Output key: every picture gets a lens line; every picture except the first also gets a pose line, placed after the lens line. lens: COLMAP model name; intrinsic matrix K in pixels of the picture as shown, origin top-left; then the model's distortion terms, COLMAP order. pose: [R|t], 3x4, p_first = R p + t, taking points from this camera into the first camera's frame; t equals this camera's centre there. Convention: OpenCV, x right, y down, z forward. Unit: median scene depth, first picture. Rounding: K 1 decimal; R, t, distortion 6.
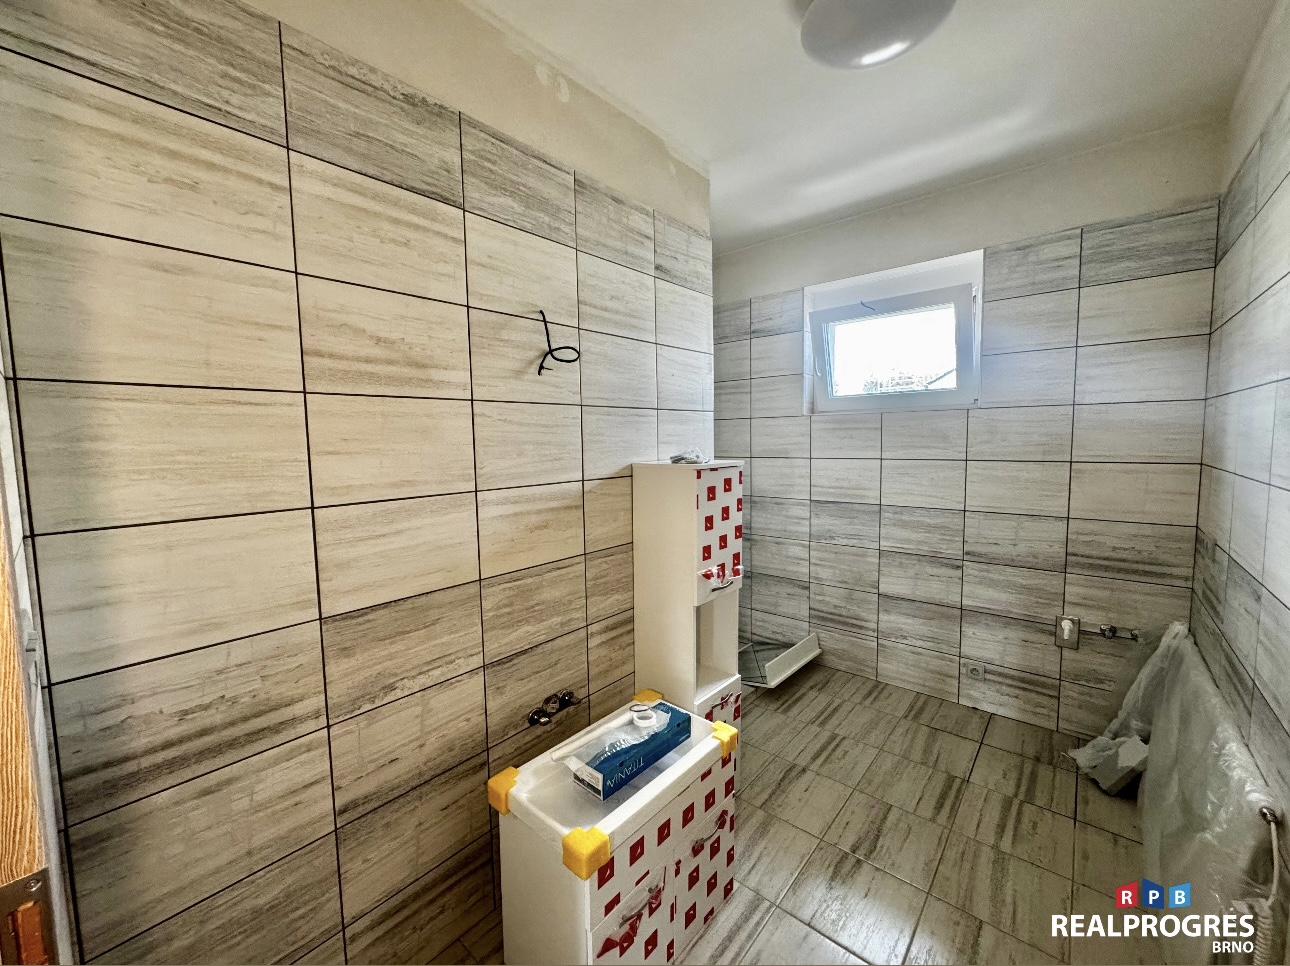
lens RADIAL K [[517.9, 0, 641.3], [0, 517.9, 480.3], [0, 0, 1]] dist [-0.002112, -0.000165]
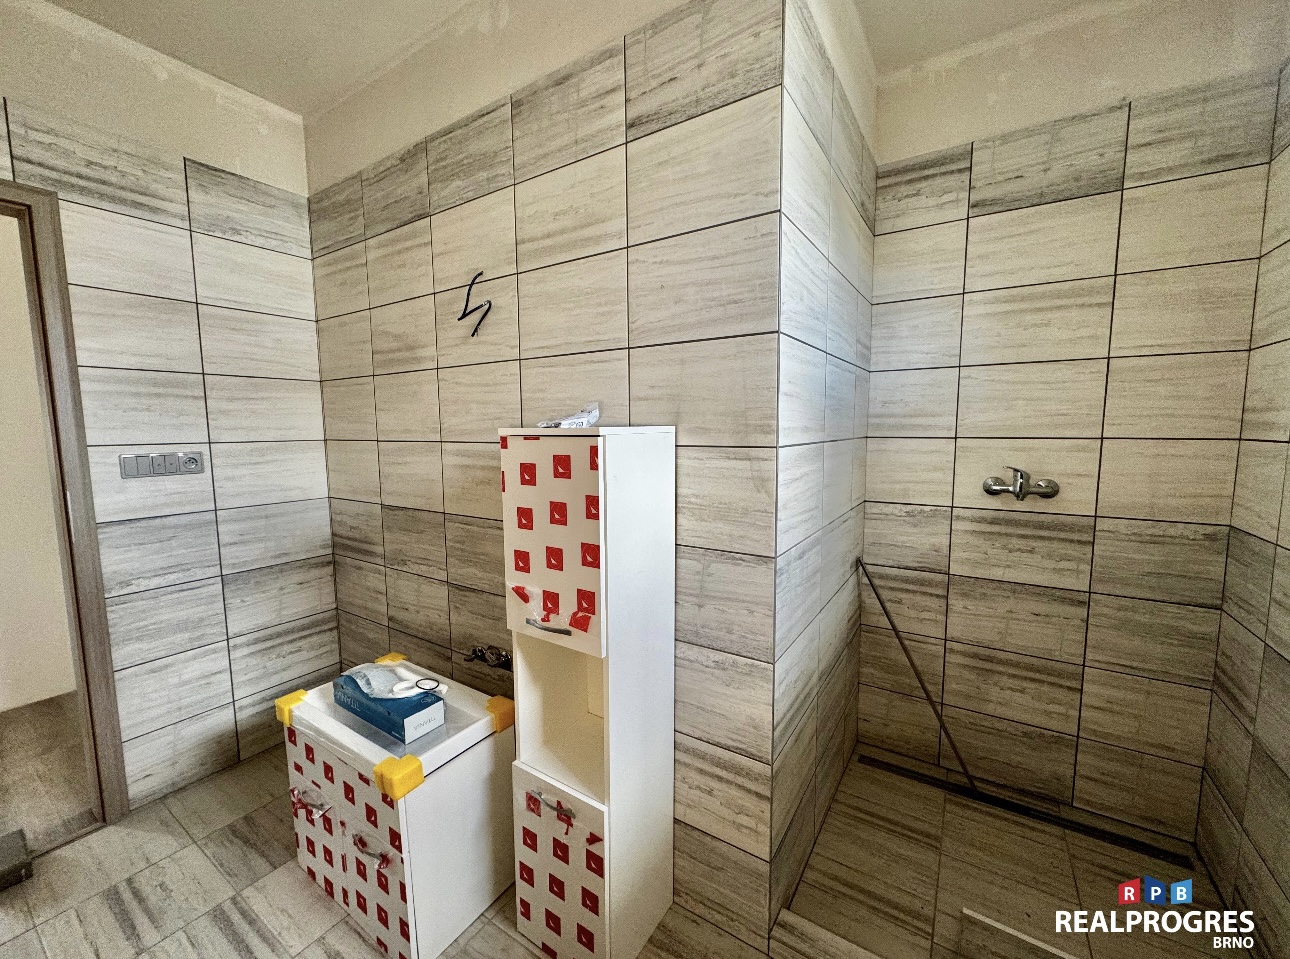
lens RADIAL K [[517.9, 0, 649.0], [0, 517.9, 478.2], [0, 0, 1]] dist [-0.002112, -0.000165]
pose [[0.135192, 0.115695, -0.984042, 0.903987], [-0.075216, 0.991492, 0.106237, -0.056857], [0.987960, 0.059653, 0.142744, 1.205014]]
